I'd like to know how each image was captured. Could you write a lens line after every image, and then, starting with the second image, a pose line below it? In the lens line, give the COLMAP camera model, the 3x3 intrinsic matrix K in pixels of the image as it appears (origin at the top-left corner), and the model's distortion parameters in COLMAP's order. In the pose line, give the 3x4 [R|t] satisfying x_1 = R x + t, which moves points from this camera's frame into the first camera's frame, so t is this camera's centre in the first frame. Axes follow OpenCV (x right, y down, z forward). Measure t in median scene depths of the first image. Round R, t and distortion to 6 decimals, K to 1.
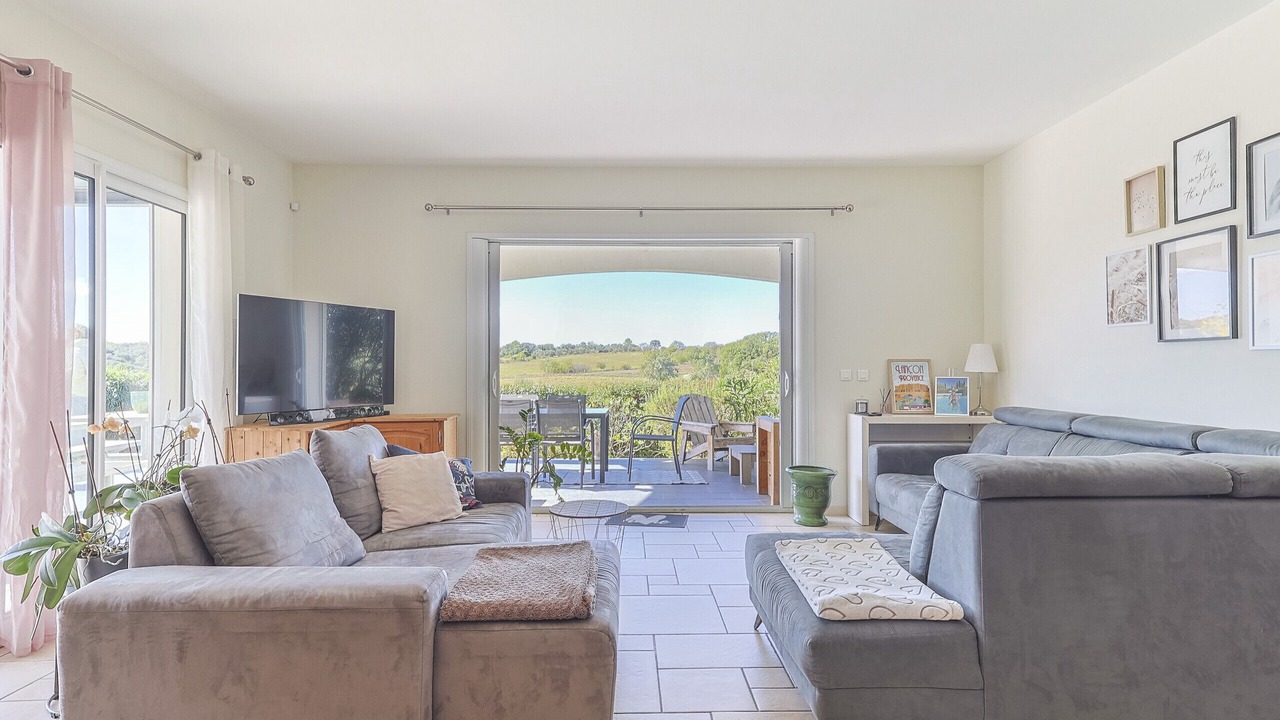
lens RADIAL K [[866.1, 0, 640.4], [0, 866.1, 340.8], [0, 0, 1]] dist [0.000679, -0.000213]
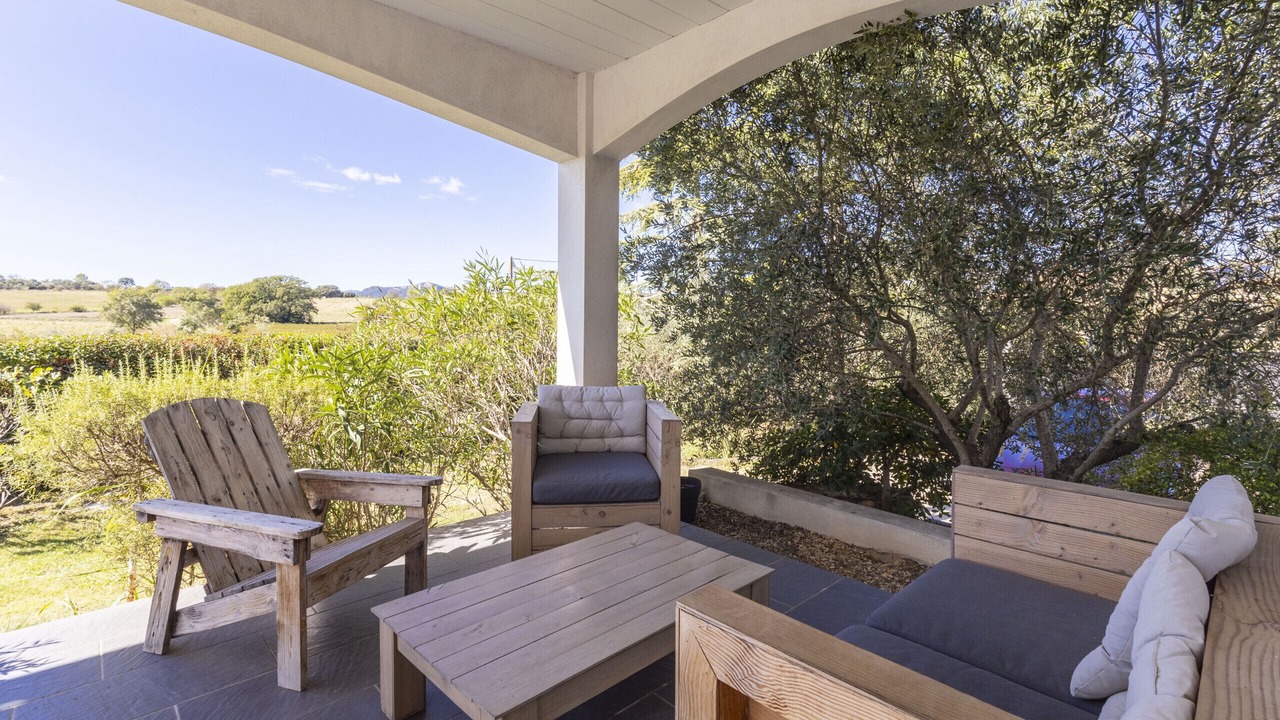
lens RADIAL K [[571.6, 0, 640.3], [0, 571.6, 340.3], [0, 0, 1]] dist [0.000026, -0.000120]
pose [[0.740579, -0.014658, 0.671809, 0.039380], [-0.036929, 0.997363, 0.062471, 0.020493], [-0.670954, -0.071074, 0.738085, 0.757655]]
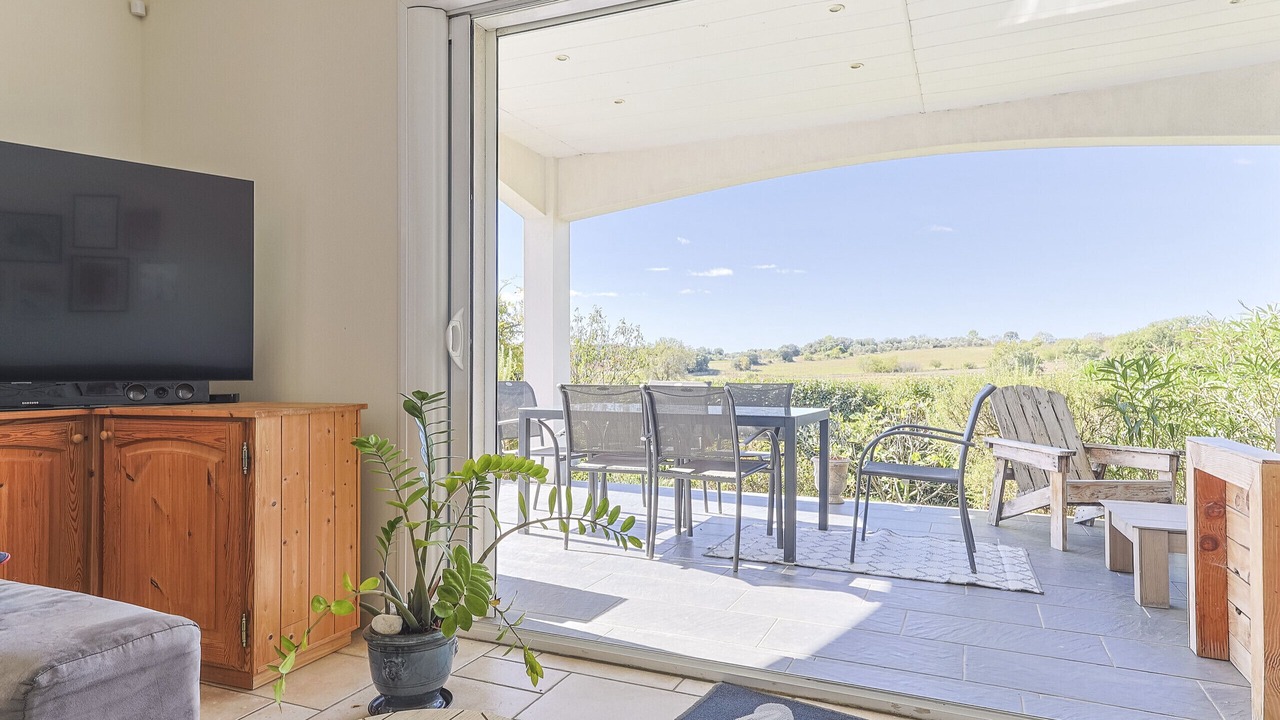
lens RADIAL K [[823.5, 0, 592.4], [0, 823.5, 364.0], [0, 0, 1]] dist [0.036421, 0.000104]
pose [[0.892030, 0.002006, -0.451971, 0.057317], [0.006542, 0.999828, 0.017349, 0.039712], [0.451928, -0.018433, 0.891864, 0.468679]]
